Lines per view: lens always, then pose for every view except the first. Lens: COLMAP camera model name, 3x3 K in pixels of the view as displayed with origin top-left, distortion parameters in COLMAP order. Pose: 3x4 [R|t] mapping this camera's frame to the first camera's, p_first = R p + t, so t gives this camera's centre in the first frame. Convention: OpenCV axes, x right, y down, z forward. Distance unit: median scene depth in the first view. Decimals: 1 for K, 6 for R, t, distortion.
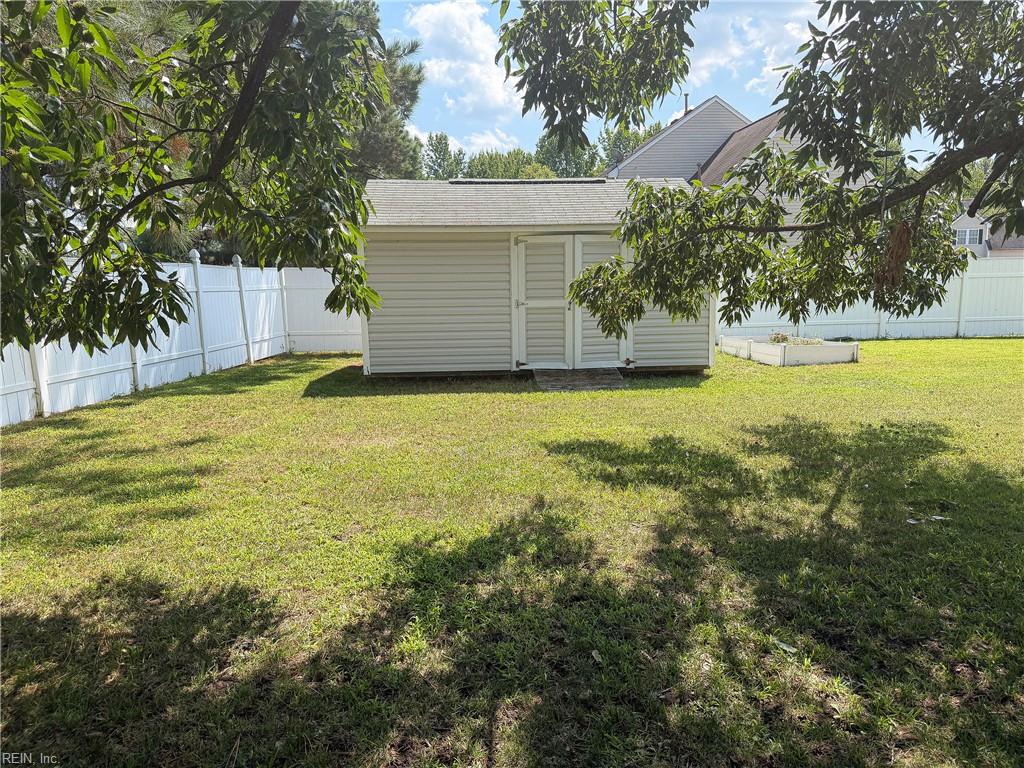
lens RADIAL K [[721.4, 0, 509.6], [0, 721.4, 386.5], [0, 0, 1]] dist [0.002480, -0.002063]
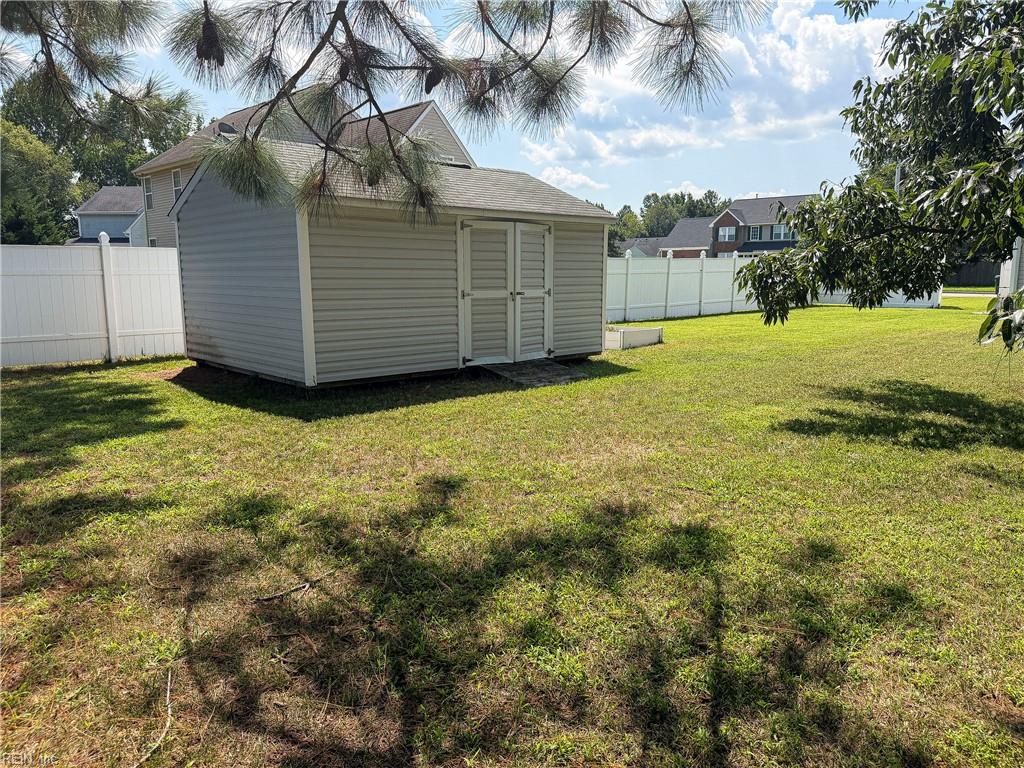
lens RADIAL K [[721.4, 0, 509.7], [0, 721.4, 383.8], [0, 0, 1]] dist [0.002480, -0.002063]
pose [[0.757459, -0.081192, 0.647815, -0.543260], [0.080719, 0.996271, 0.030484, -0.025462], [-0.647874, 0.029201, 0.761187, 0.274096]]
